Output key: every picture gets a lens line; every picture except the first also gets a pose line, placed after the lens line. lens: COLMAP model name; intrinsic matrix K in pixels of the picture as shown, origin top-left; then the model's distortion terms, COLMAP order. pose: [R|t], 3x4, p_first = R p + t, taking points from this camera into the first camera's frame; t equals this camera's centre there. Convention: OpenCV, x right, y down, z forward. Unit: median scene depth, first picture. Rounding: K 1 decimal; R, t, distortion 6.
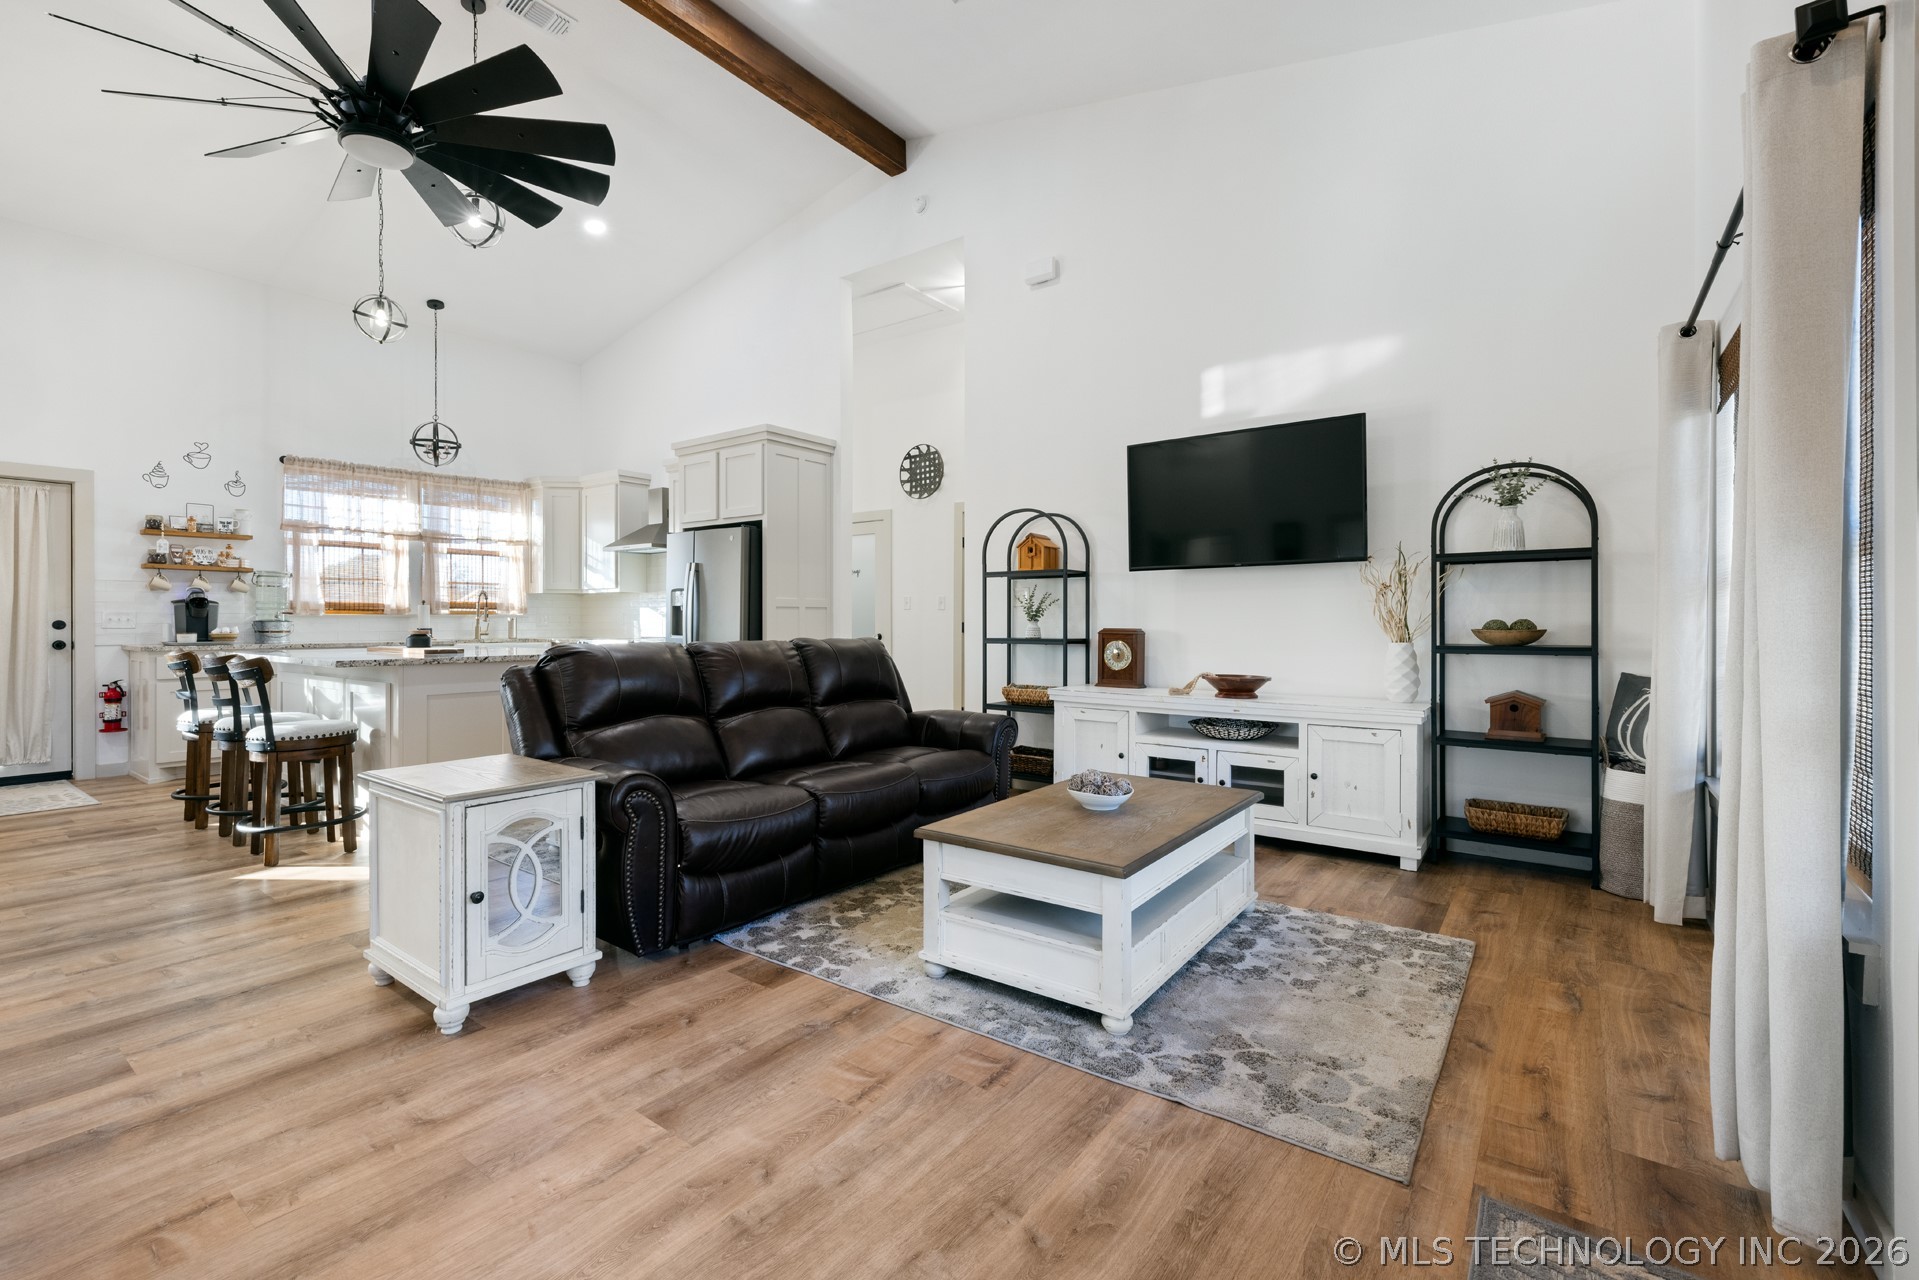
lens RADIAL K [[829.1, 0, 958.6], [0, 829.1, 626.6], [0, 0, 1]] dist [-0.000313, 0.000185]
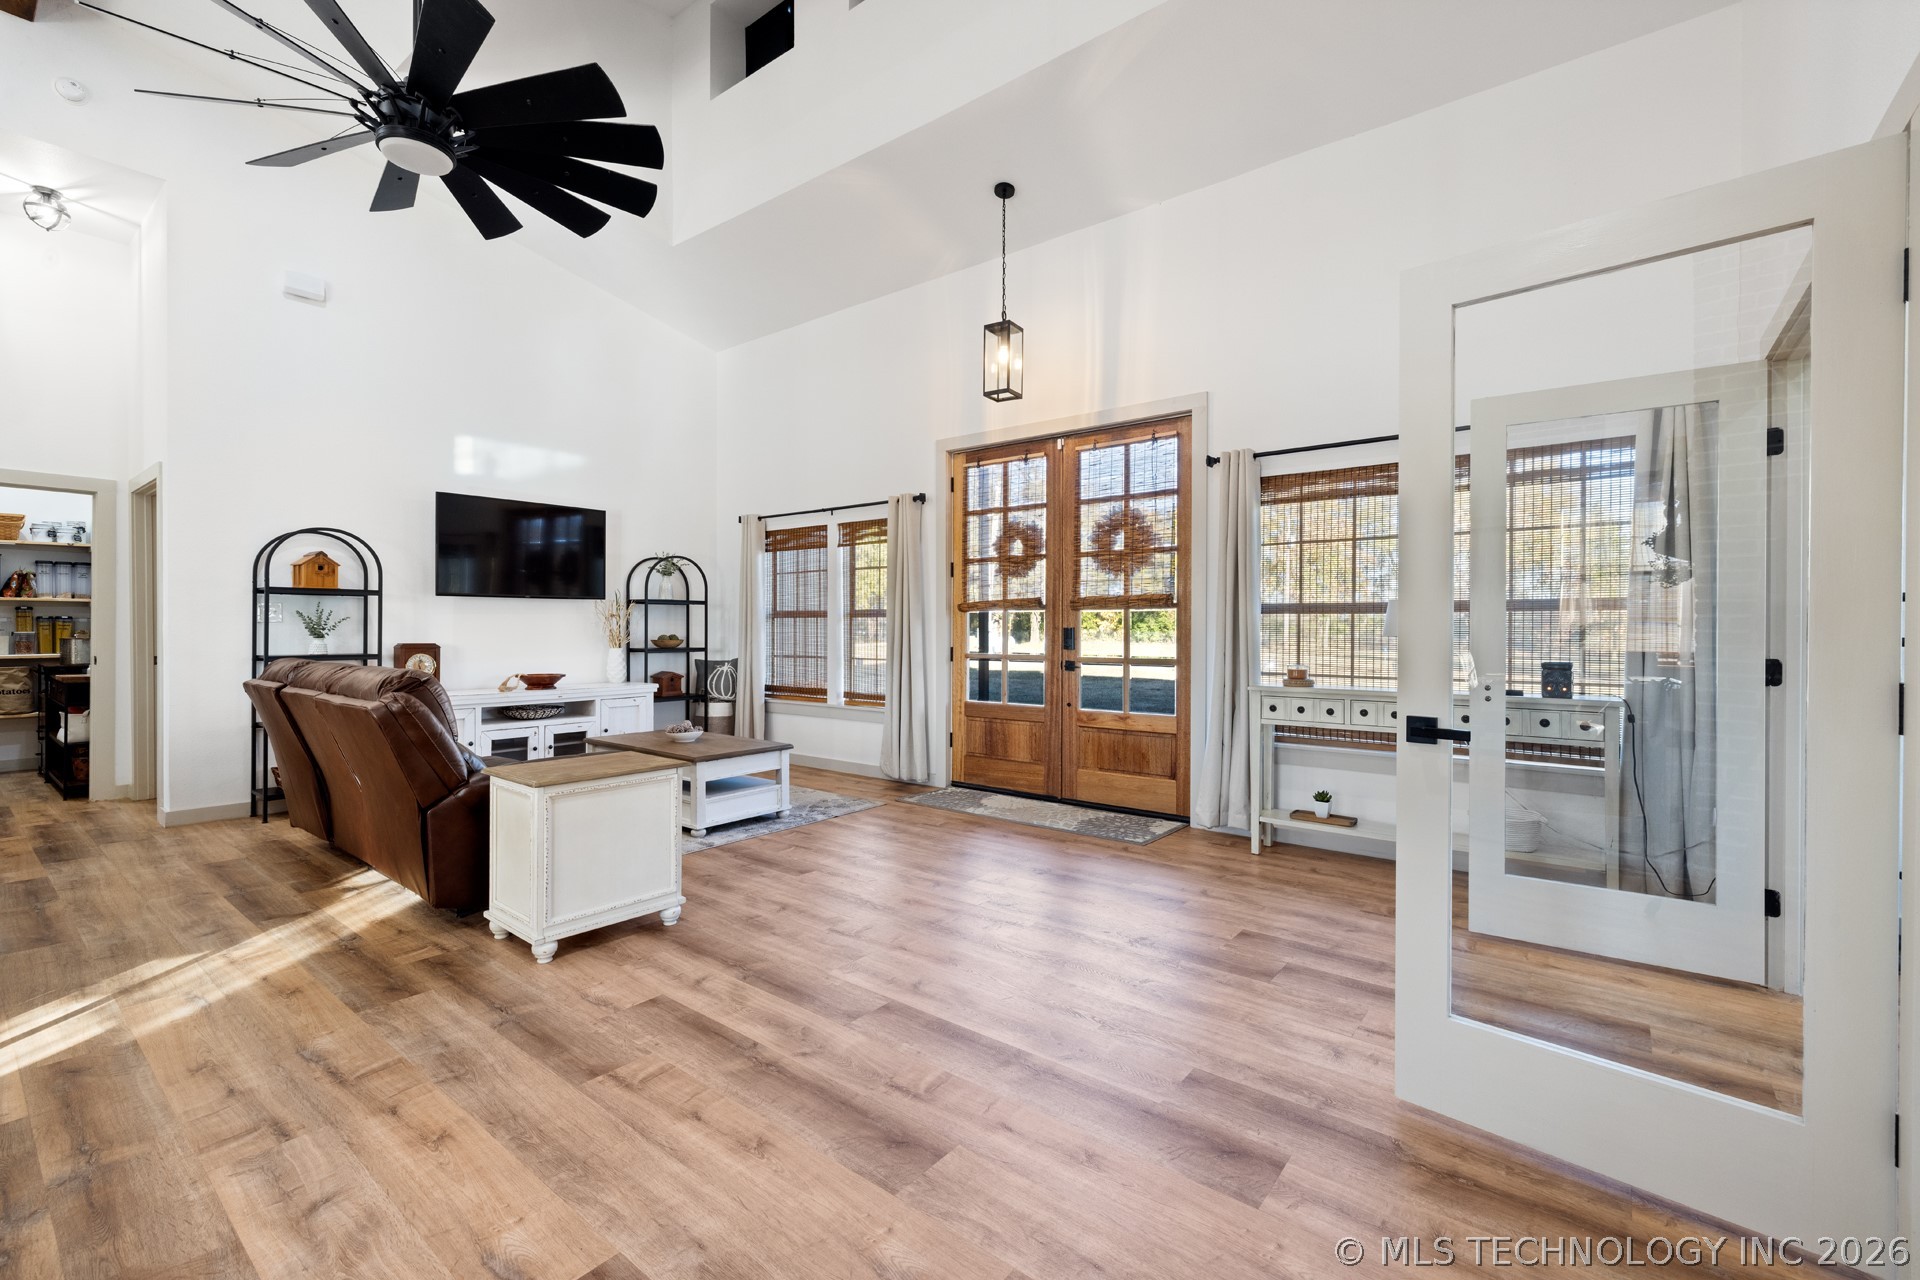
lens RADIAL K [[817.8, 0, 952.2], [0, 817.8, 636.2], [0, 0, 1]] dist [0.001069, 0.000016]
pose [[0.037150, -0.009163, 0.999268, -1.223425], [0.001625, 0.999957, 0.009109, -0.021940], [-0.999308, 0.001286, 0.037164, 0.264654]]
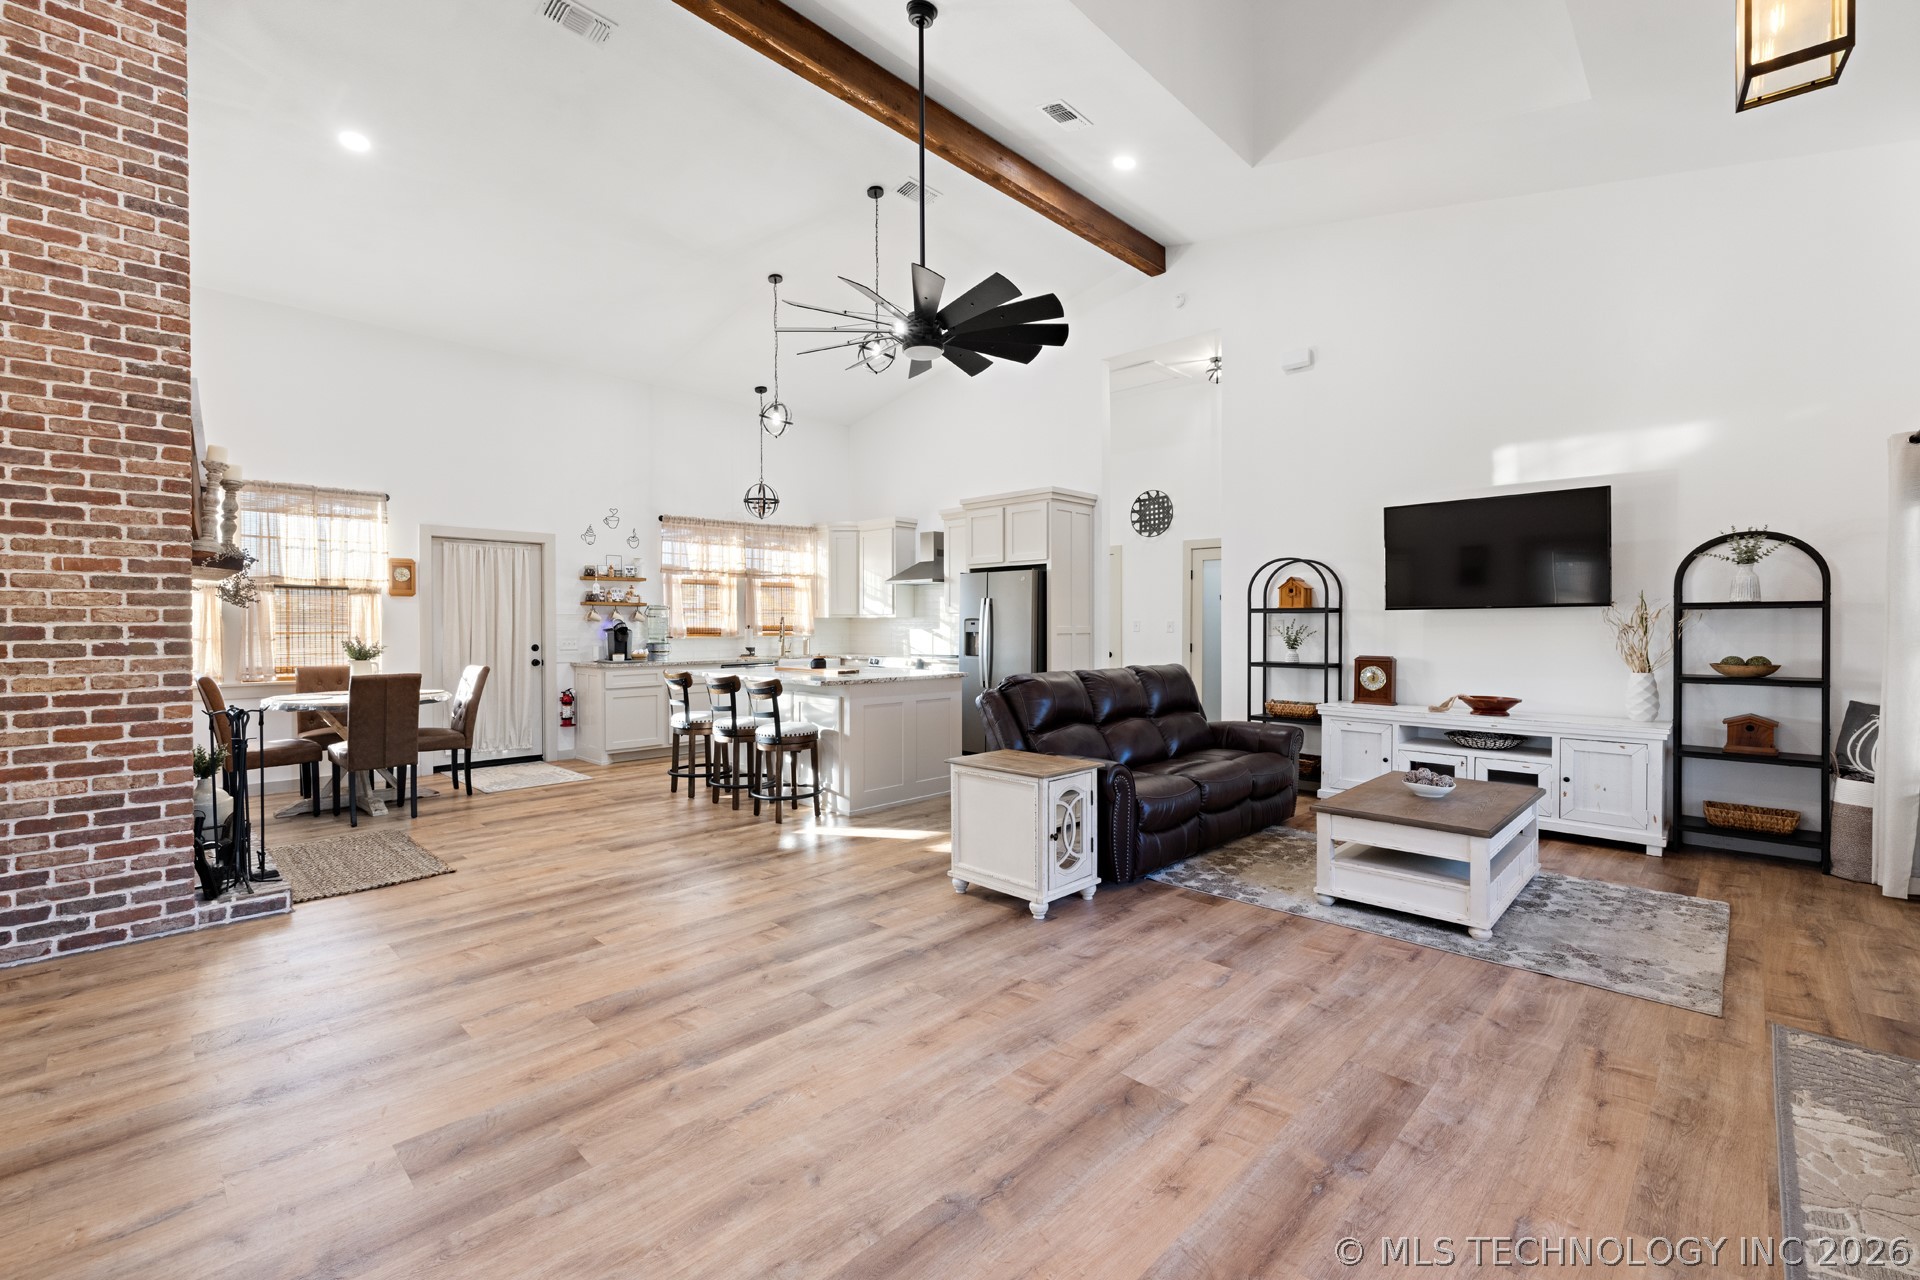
lens RADIAL K [[817.8, 0, 952.2], [0, 817.8, 636.2], [0, 0, 1]] dist [0.001069, 0.000016]
pose [[0.990207, 0.000721, -0.139608, -0.332756], [0.000307, 0.999973, 0.007342, -0.047448], [0.139610, -0.007313, 0.990180, -0.368779]]
